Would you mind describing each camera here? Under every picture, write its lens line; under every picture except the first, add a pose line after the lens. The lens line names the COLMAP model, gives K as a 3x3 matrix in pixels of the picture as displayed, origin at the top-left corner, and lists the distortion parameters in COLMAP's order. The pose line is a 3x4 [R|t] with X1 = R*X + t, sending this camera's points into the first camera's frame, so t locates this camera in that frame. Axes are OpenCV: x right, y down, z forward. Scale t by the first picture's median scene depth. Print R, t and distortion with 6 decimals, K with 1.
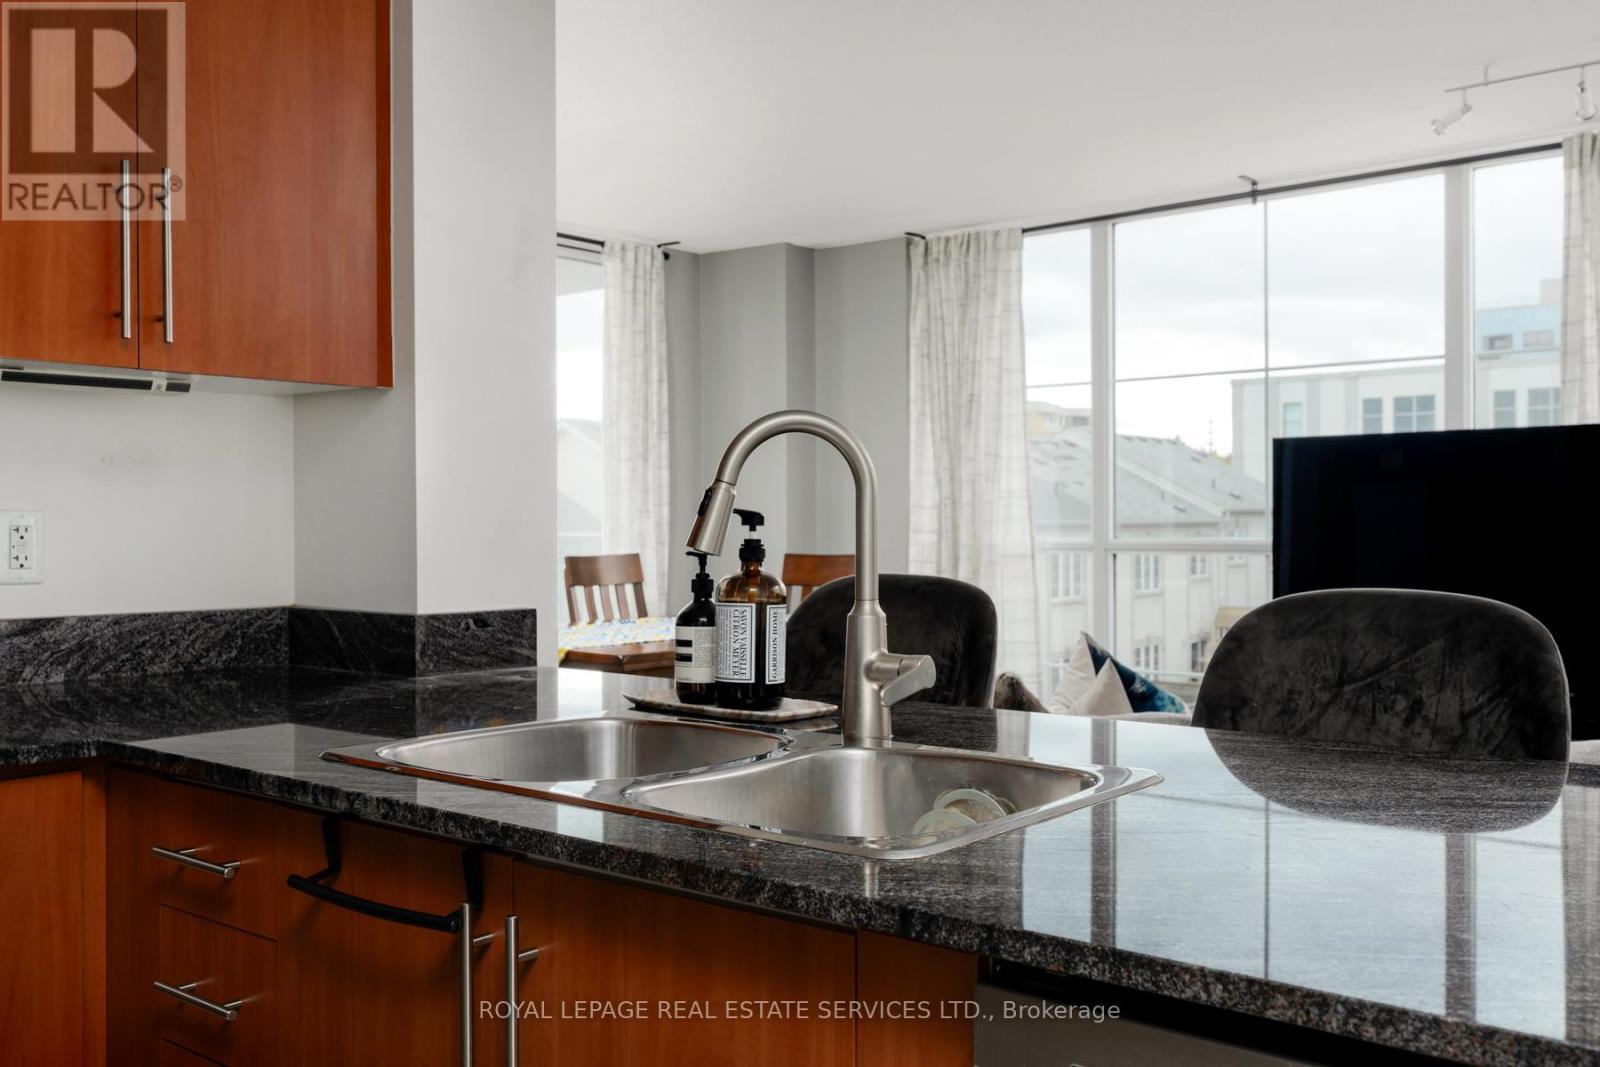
lens RADIAL K [[1411.9, 0, 772.4], [0, 1411.9, 534.6], [0, 0, 1]] dist [0.009057, 0.006313]
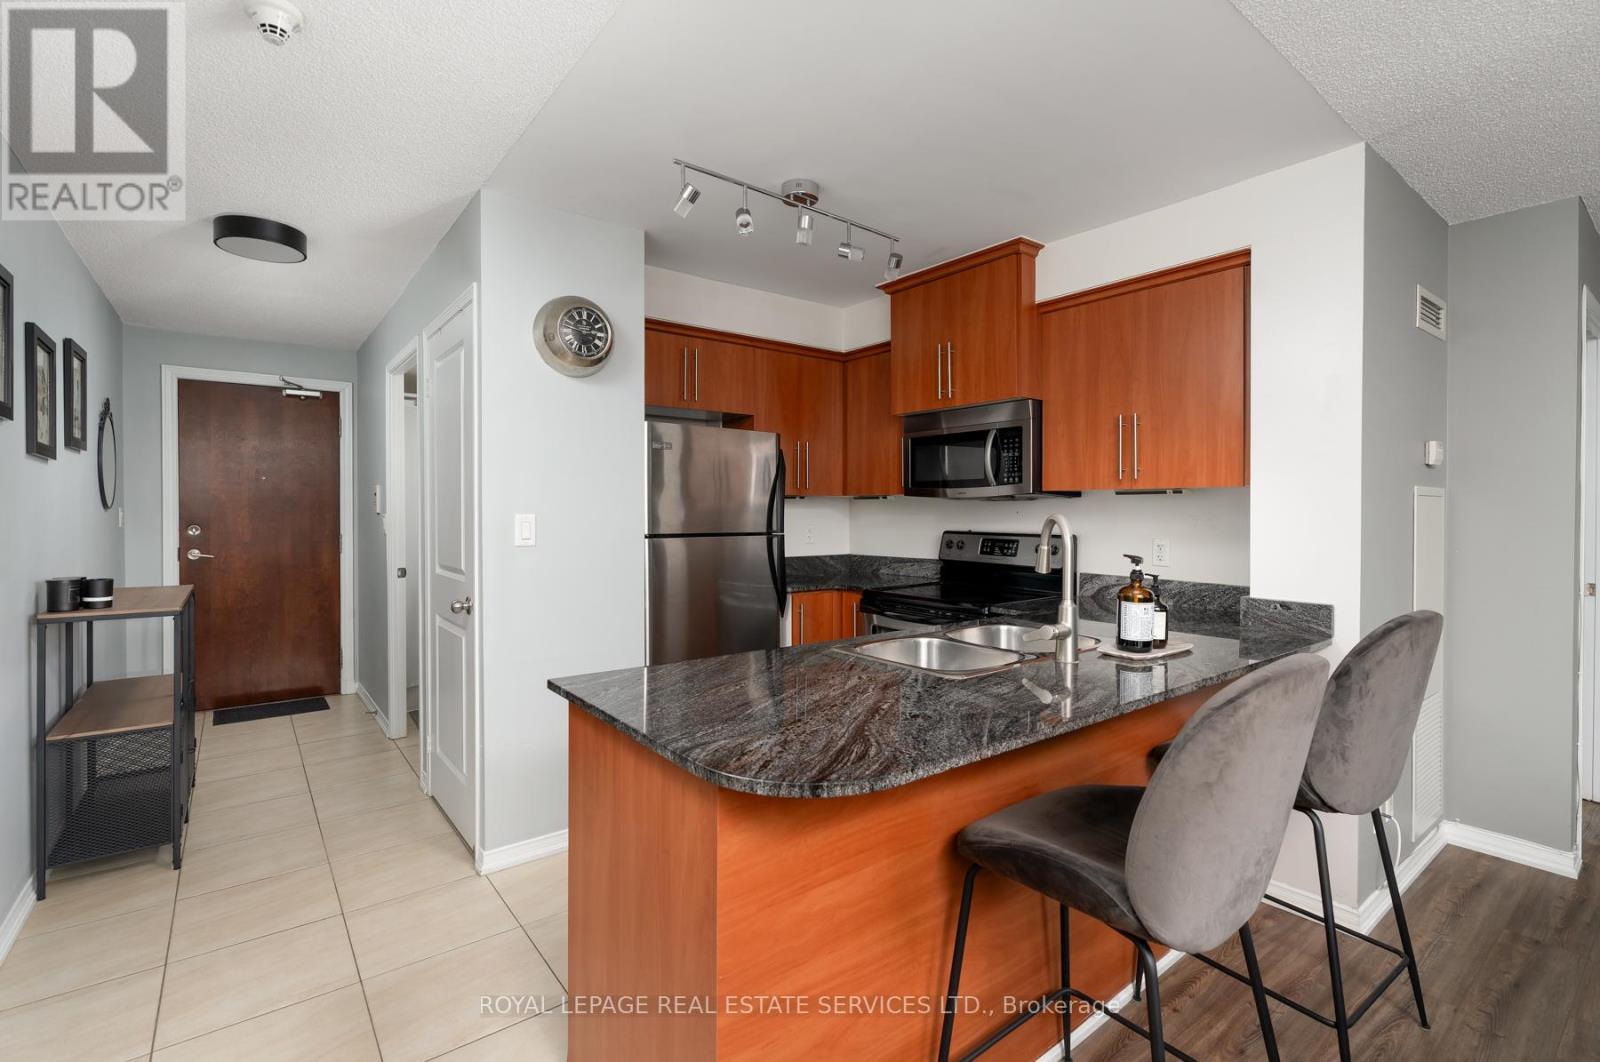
lens RADIAL K [[737.3, 0, 790.1], [0, 737.3, 516.8], [0, 0, 1]] dist [-0.003781, 0.000488]
pose [[-0.202875, 0.013333, -0.979114, 0.371408], [-0.010683, 0.999818, 0.015828, -0.027902], [0.979146, 0.013671, -0.202695, 0.230353]]
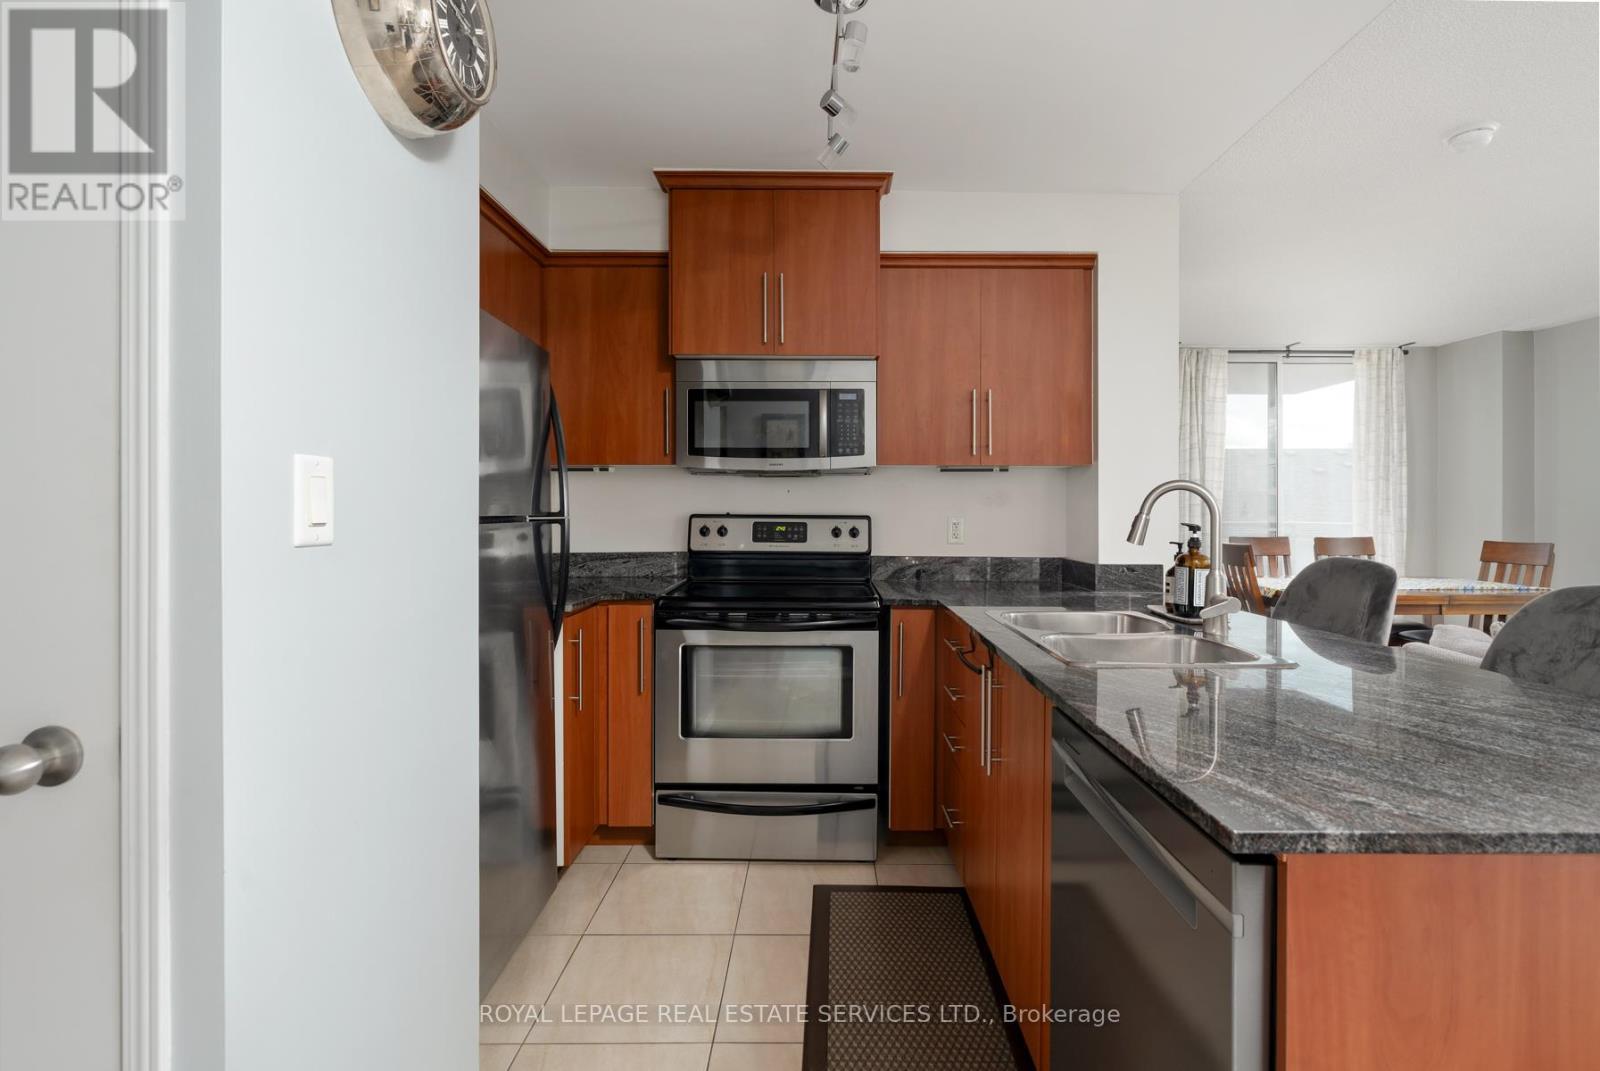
lens RADIAL K [[752.1, 0, 842.6], [0, 752.1, 508.2], [0, 0, 1]] dist [-0.004070, -0.000201]
pose [[0.661657, 0.006377, -0.749780, 0.155851], [-0.013190, 0.999908, -0.003136, -0.009834], [0.749691, 0.011965, 0.661680, -0.045547]]
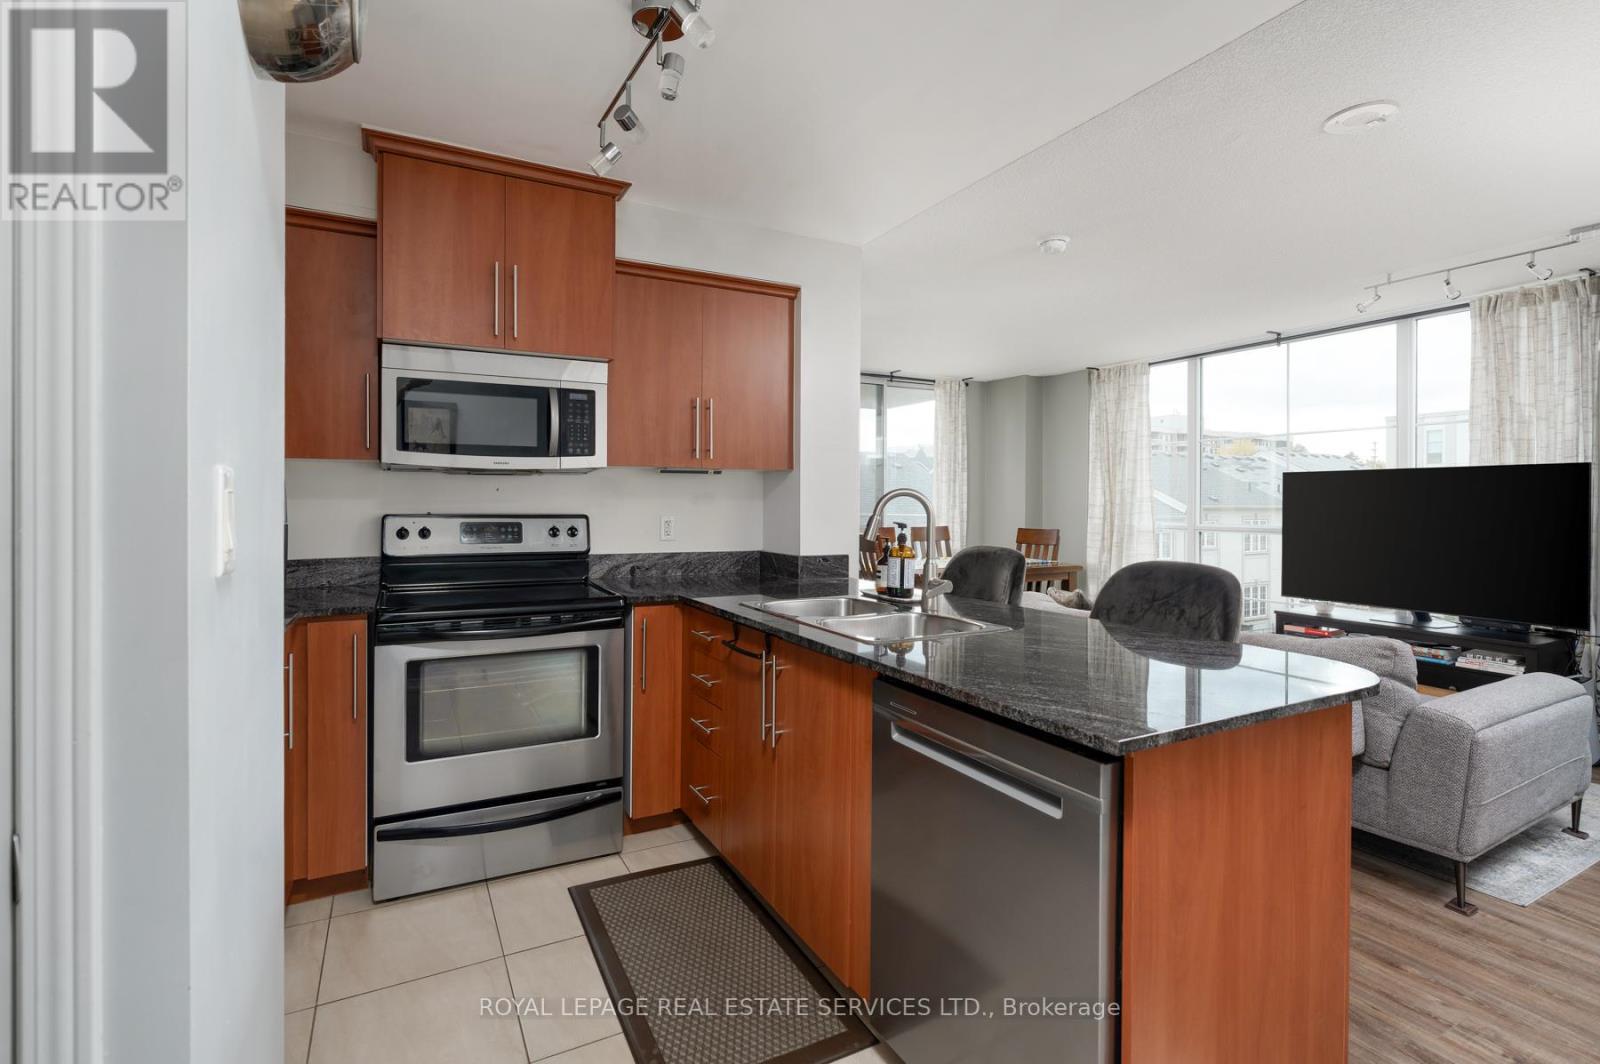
lens RADIAL K [[731.7, 0, 798.3], [0, 731.7, 502.7], [0, 0, 1]] dist [-0.003353, -0.000157]
pose [[0.931439, 0.009691, -0.363768, 0.097695], [-0.012292, 0.999913, -0.004835, -0.014471], [0.363690, 0.008974, 0.931477, -0.110812]]
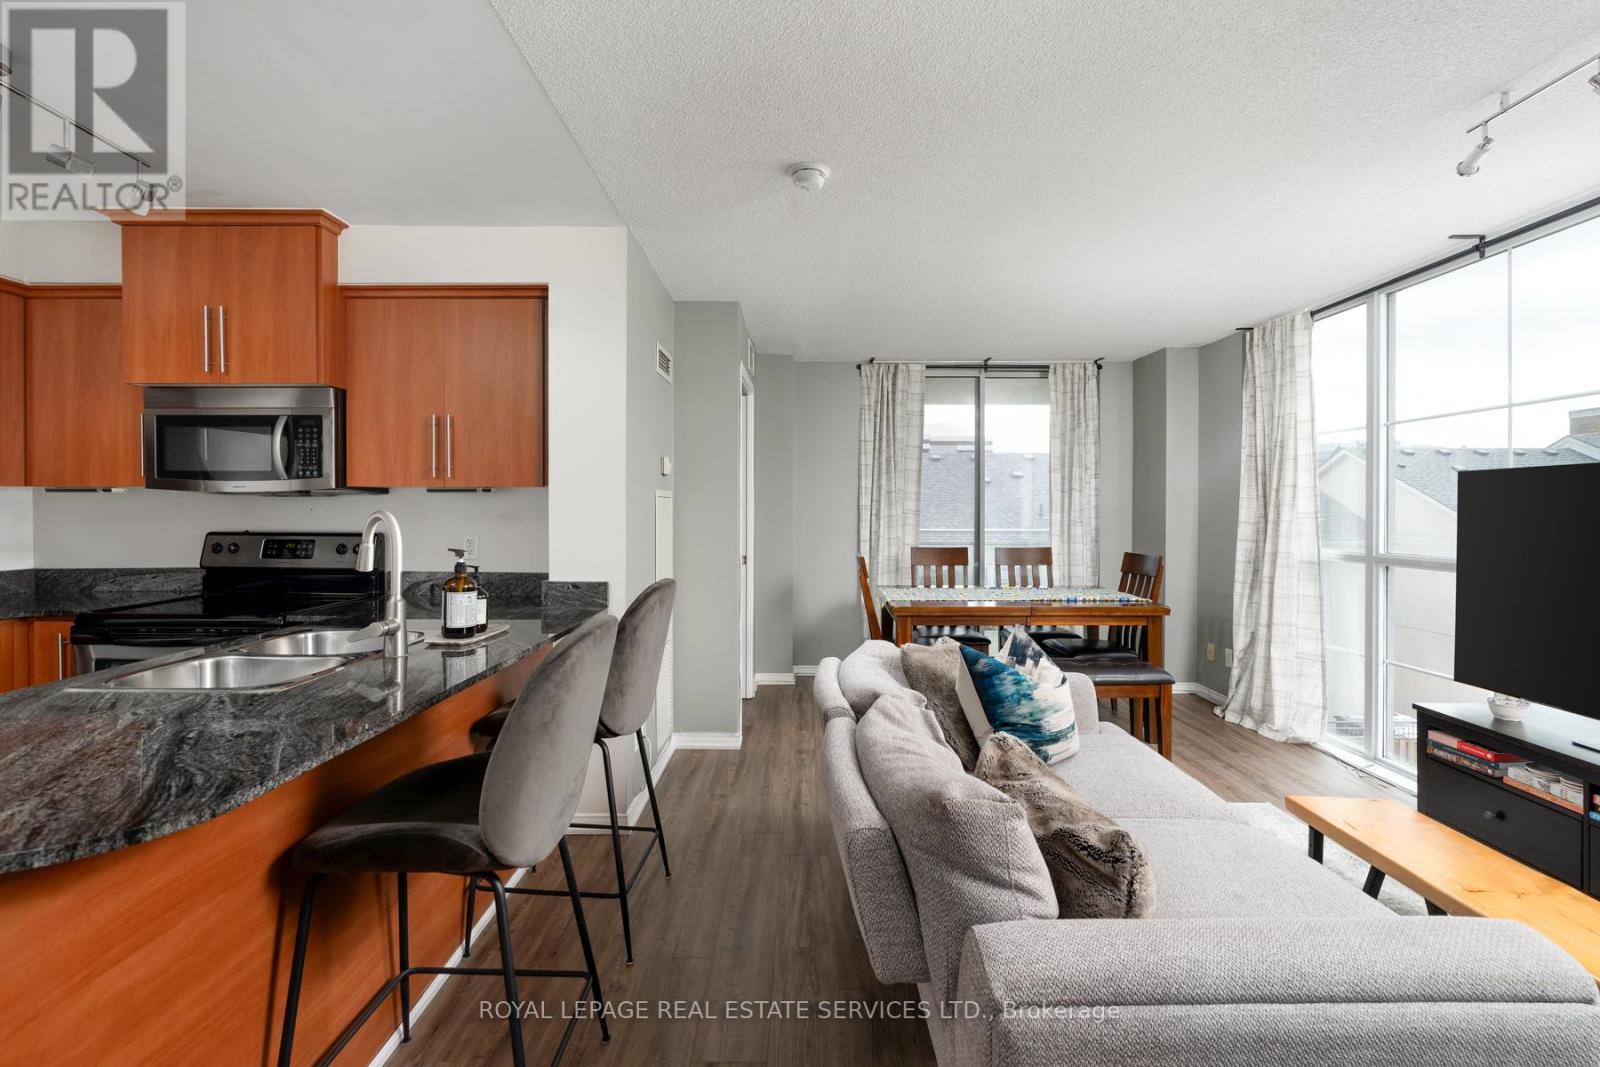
lens RADIAL K [[745.7, 0, 813.4], [0, 745.7, 510.8], [0, 0, 1]] dist [-0.002019, -0.000557]
pose [[0.659129, 0.008098, -0.751986, 0.401797], [-0.013213, 0.999912, -0.000813, -0.027370], [0.751914, 0.010471, 0.659178, 0.205073]]
